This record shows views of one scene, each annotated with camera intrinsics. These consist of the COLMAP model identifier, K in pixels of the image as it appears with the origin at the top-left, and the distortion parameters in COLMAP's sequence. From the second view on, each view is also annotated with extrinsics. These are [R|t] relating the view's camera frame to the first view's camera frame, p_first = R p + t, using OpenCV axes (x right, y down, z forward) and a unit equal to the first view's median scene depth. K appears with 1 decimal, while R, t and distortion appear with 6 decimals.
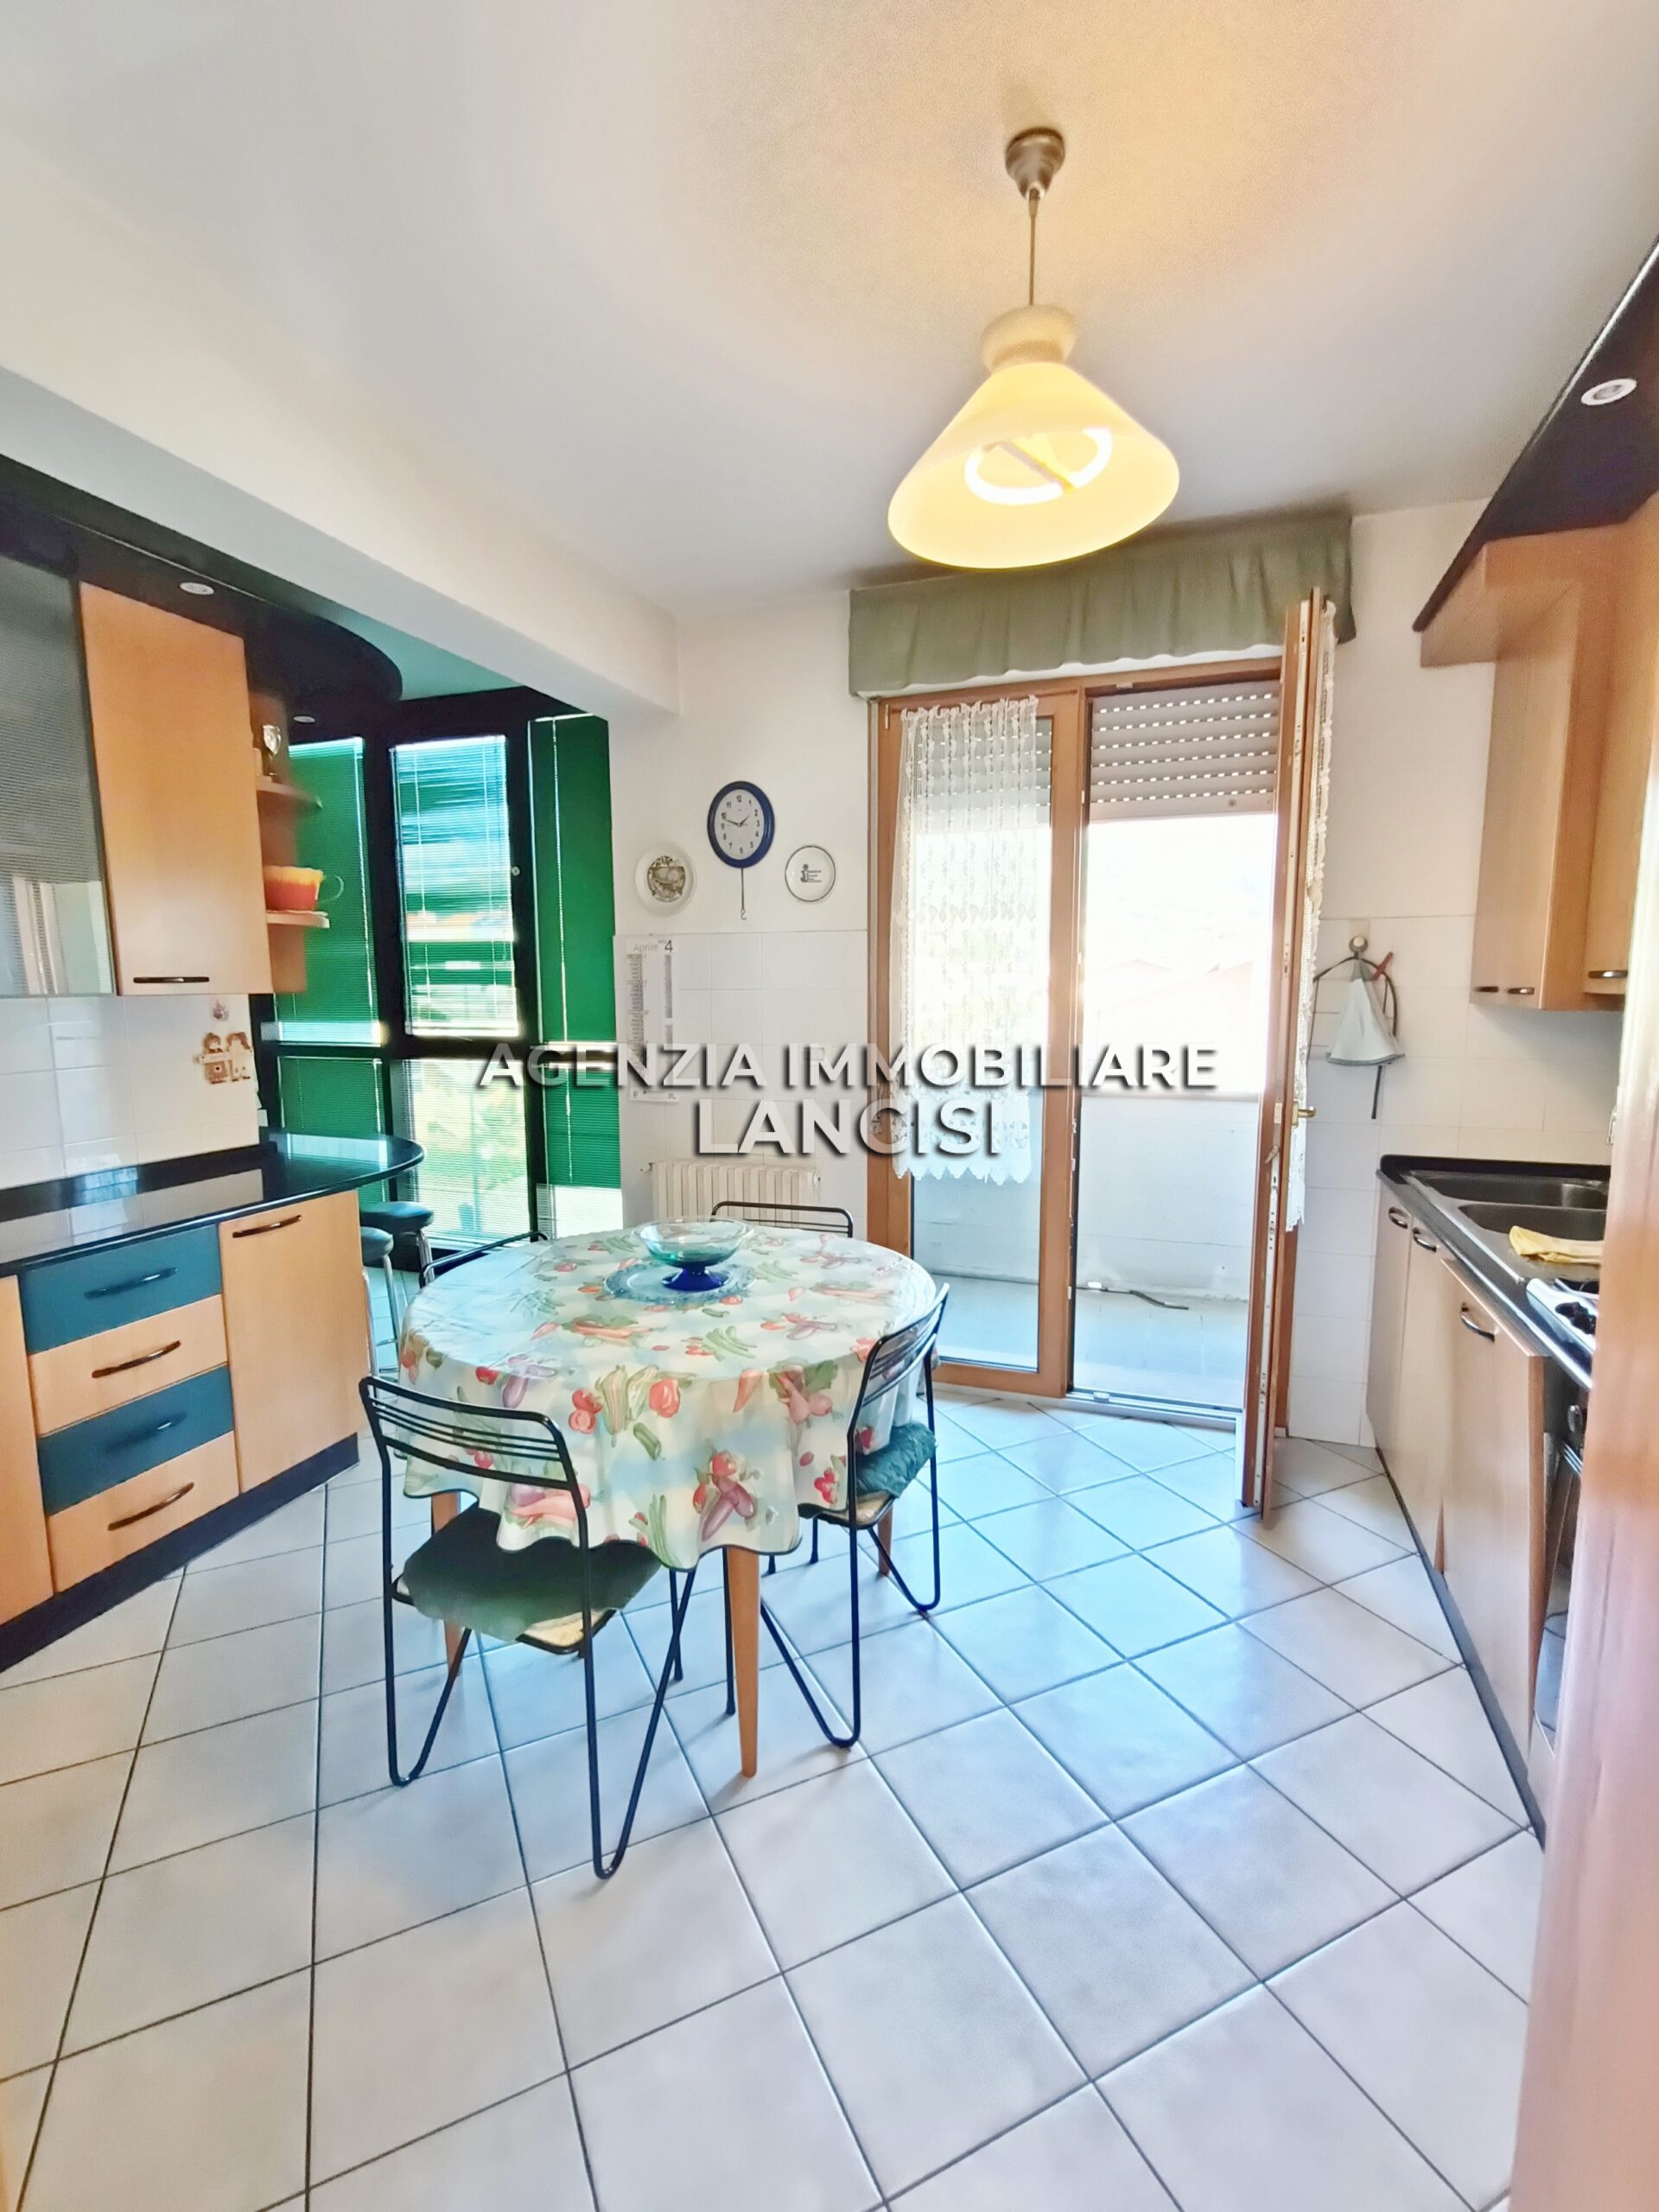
lens RADIAL K [[1016.3, 0, 819.7], [0, 1016.3, 1113.2], [0, 0, 1]] dist [0.003506, -0.001544]
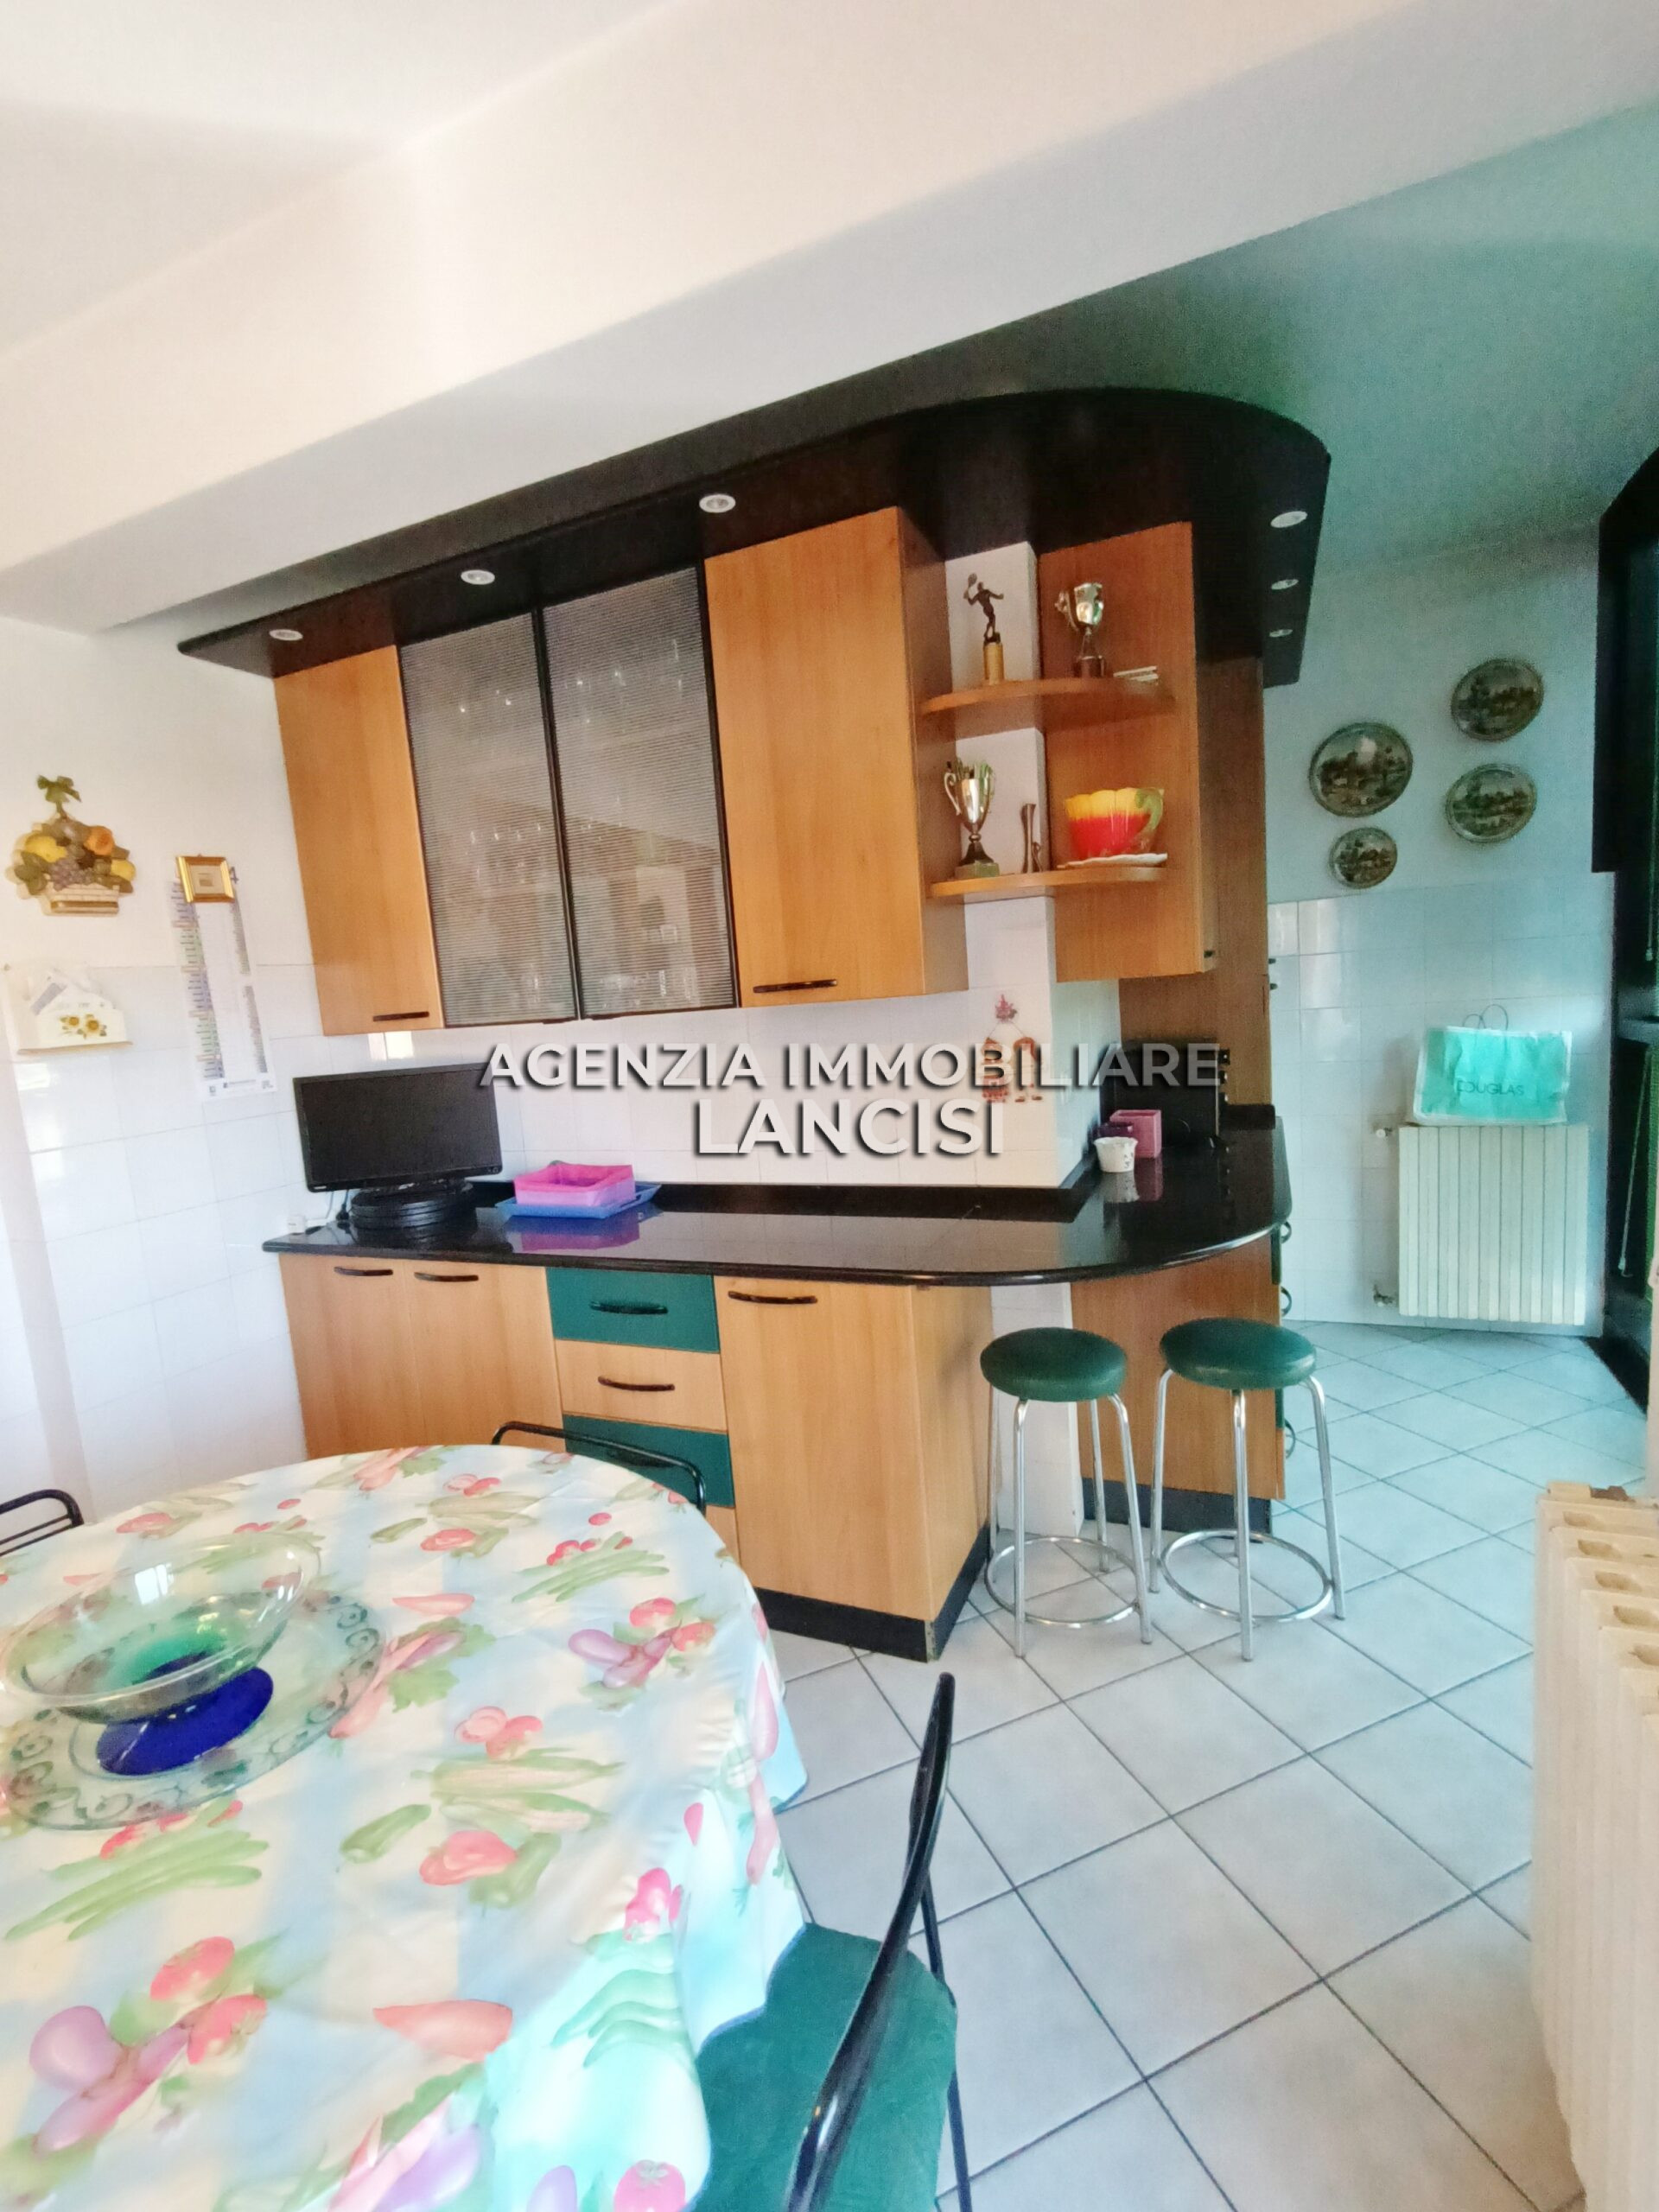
lens RADIAL K [[1016.3, 0, 832.6], [0, 1016.3, 1111.7], [0, 0, 1]] dist [0.003506, -0.001544]
pose [[-0.070239, 0.139492, -0.987729, 0.235668], [-0.051391, 0.988354, 0.143235, -0.158717], [0.996205, 0.060821, -0.062252, 1.148633]]
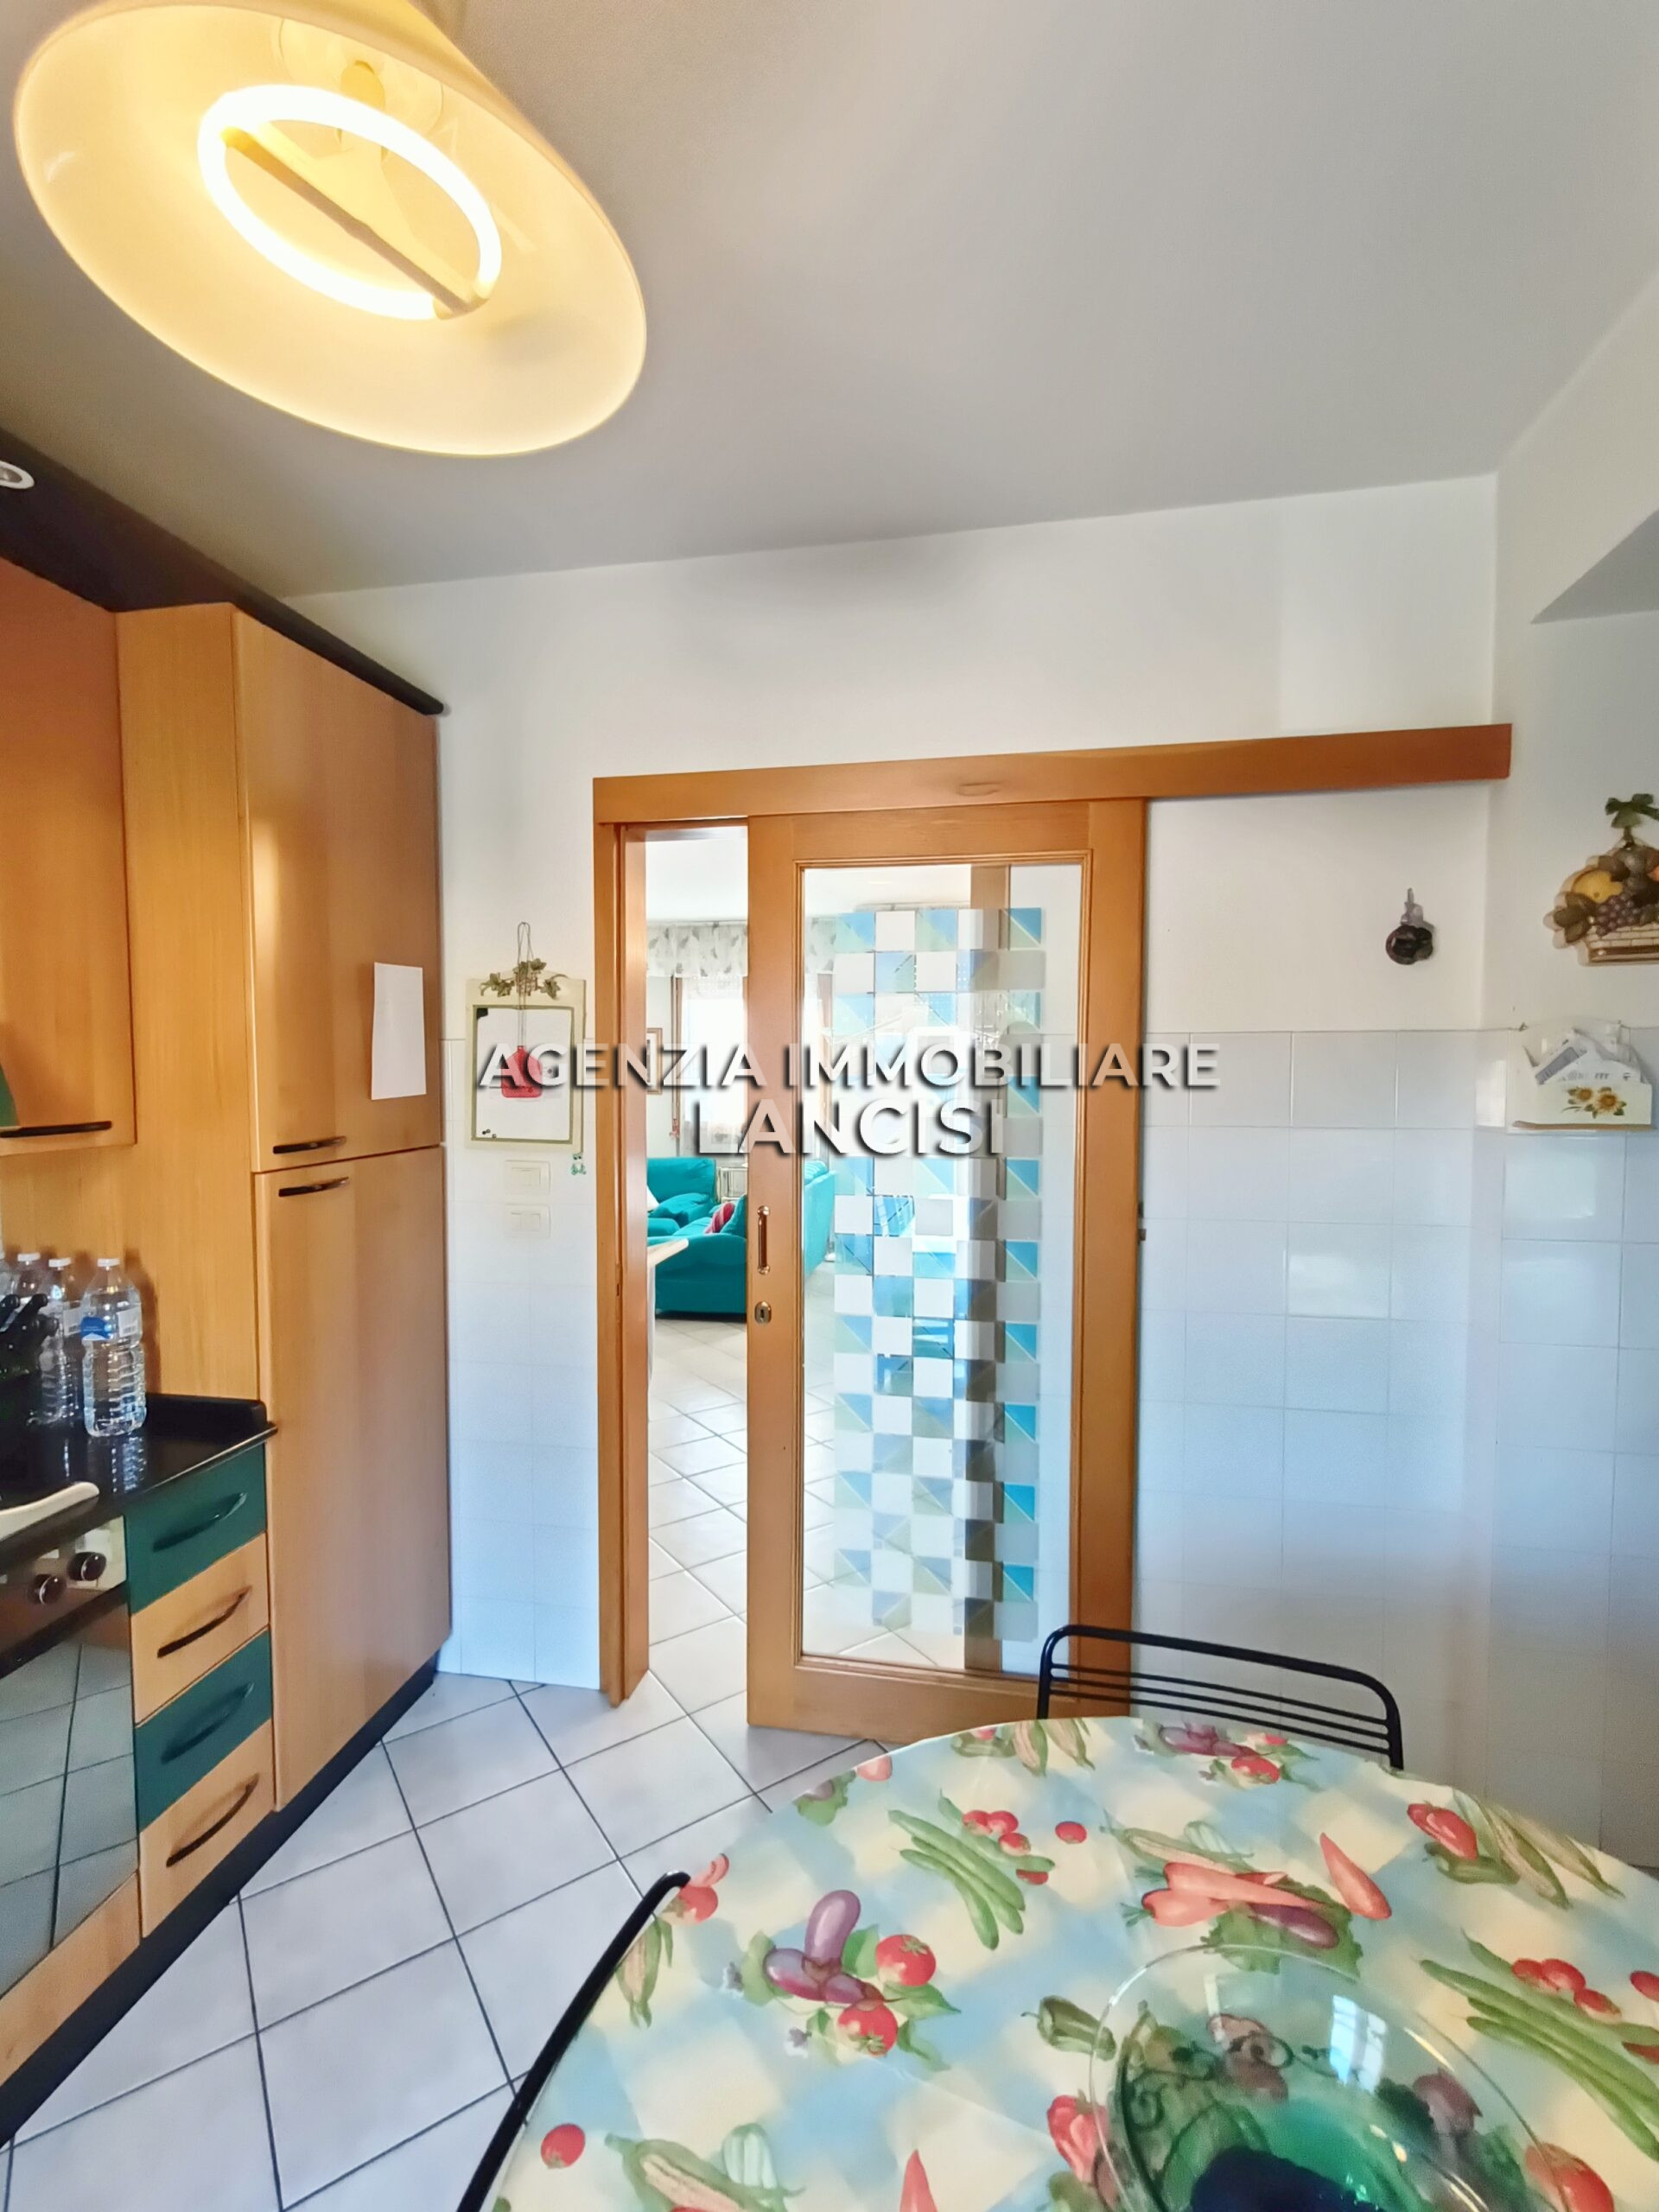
lens RADIAL K [[1016.3, 0, 829.8], [0, 1016.3, 1121.3], [0, 0, 1]] dist [0.003506, -0.001544]
pose [[-0.987510, 0.016399, -0.156699, 0.039690], [-0.012398, 0.983396, 0.181049, -0.182423], [0.157066, 0.180730, -0.970910, 1.054088]]
